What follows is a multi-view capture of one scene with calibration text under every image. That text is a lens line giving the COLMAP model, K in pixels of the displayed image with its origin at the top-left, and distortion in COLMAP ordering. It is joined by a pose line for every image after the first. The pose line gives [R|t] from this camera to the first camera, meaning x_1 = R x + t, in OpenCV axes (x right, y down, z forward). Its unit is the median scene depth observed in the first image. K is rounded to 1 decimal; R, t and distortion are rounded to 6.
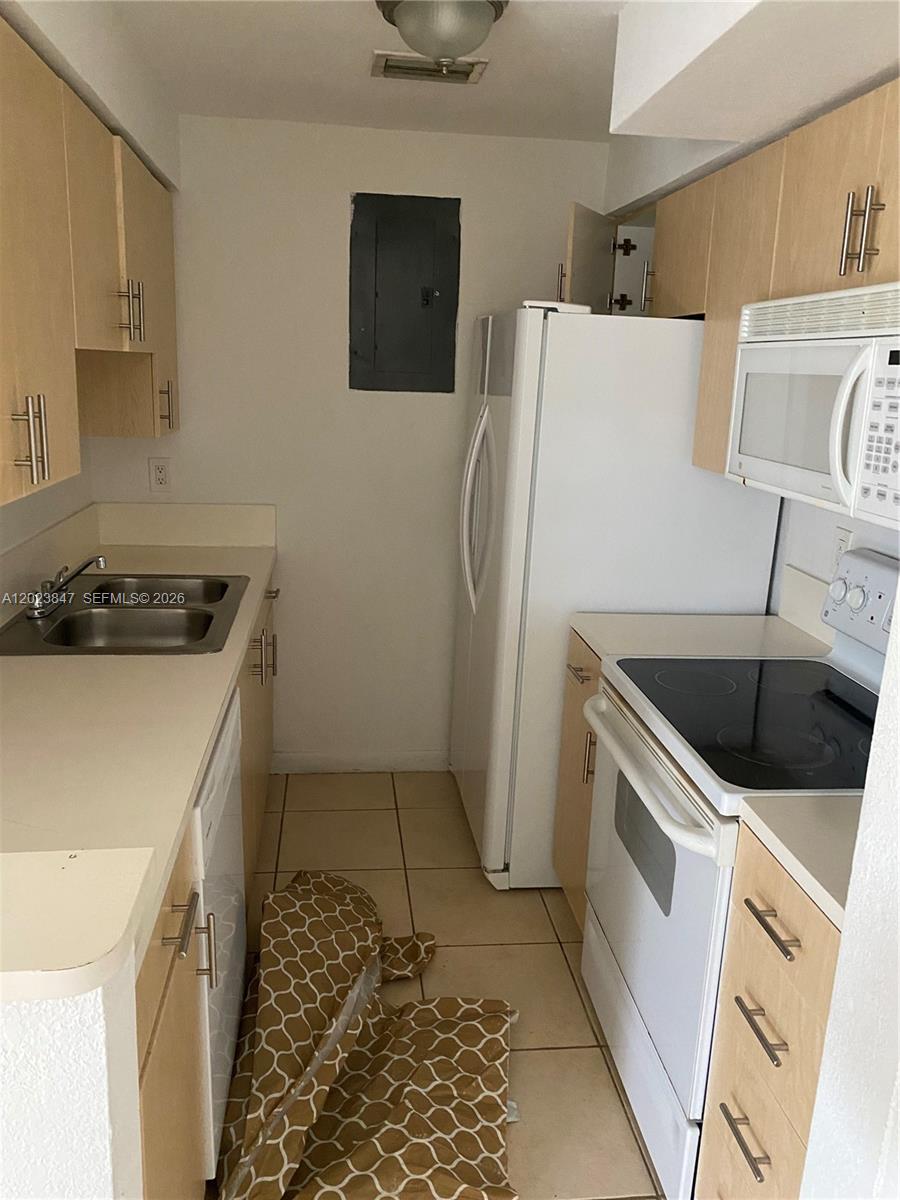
lens RADIAL K [[909.8, 0, 450.2], [0, 909.8, 592.8], [0, 0, 1]] dist [-0.004647, 0.004936]
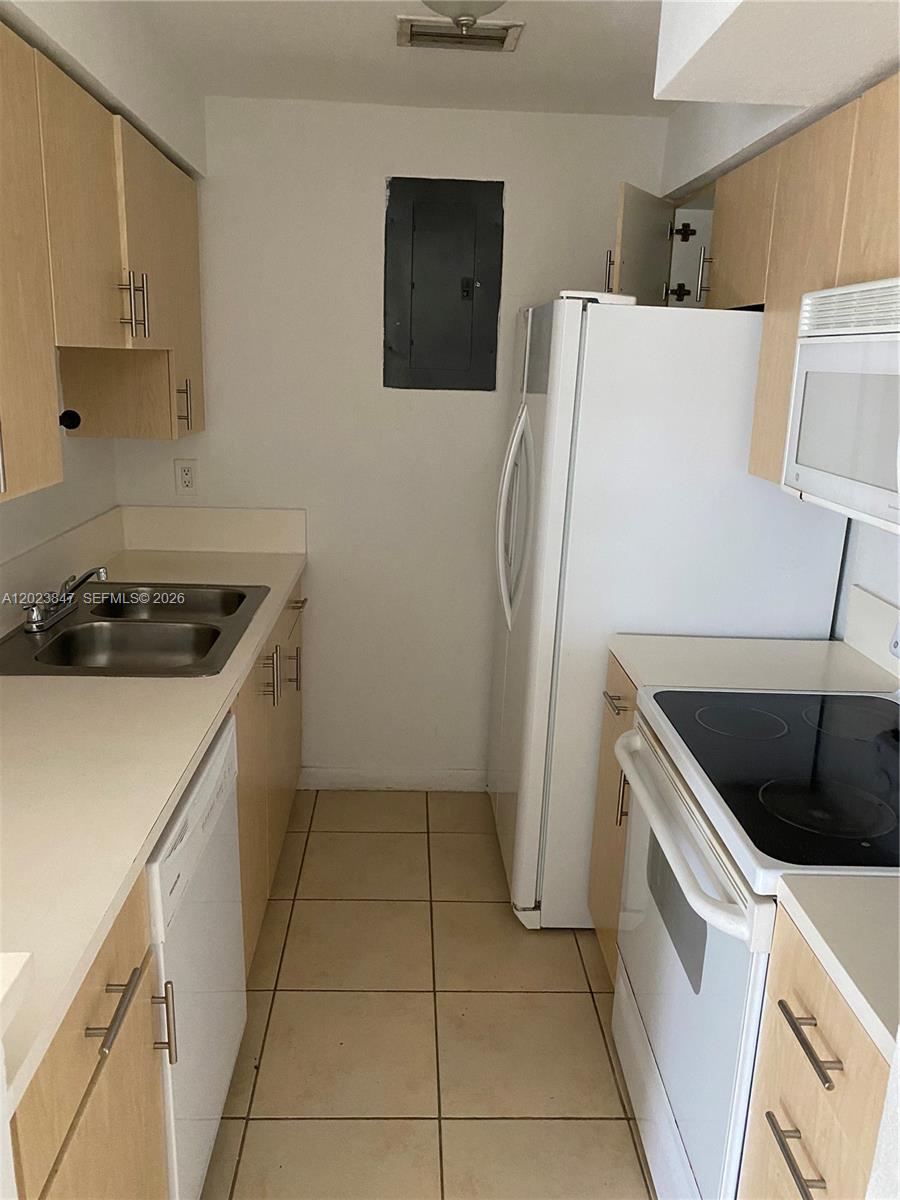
lens RADIAL K [[909.8, 0, 458.2], [0, 909.8, 598.4], [0, 0, 1]] dist [-0.004647, 0.004936]
pose [[0.997325, 0.016672, -0.071162, 0.047092], [-0.015795, 0.999793, 0.012863, -0.024055], [0.071362, -0.011704, 0.997382, 0.082586]]
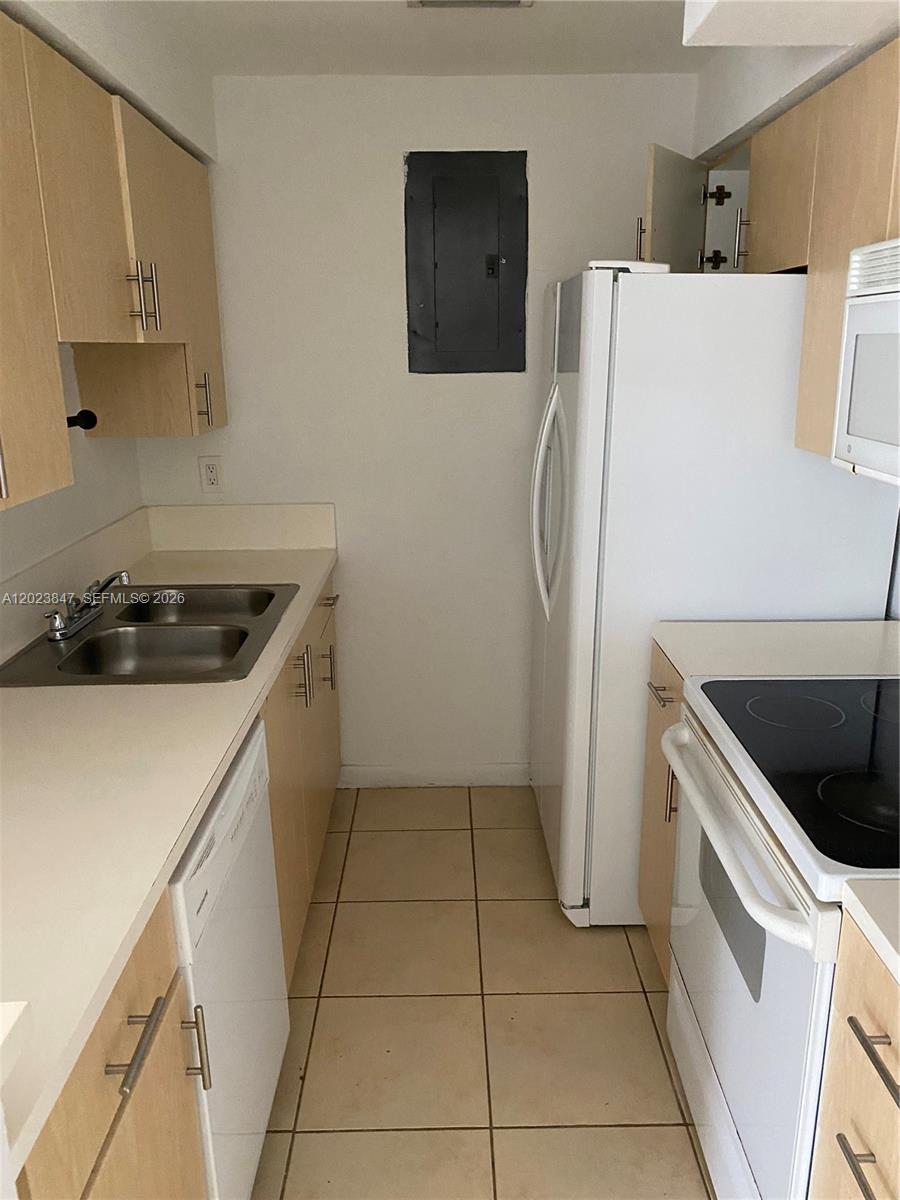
lens RADIAL K [[909.8, 0, 470.7], [0, 909.8, 610.6], [0, 0, 1]] dist [-0.004647, 0.004936]
pose [[0.994613, -0.015636, -0.102475, 0.050664], [0.019769, 0.999026, 0.039442, -0.027667], [0.101758, -0.041256, 0.993953, 0.119640]]
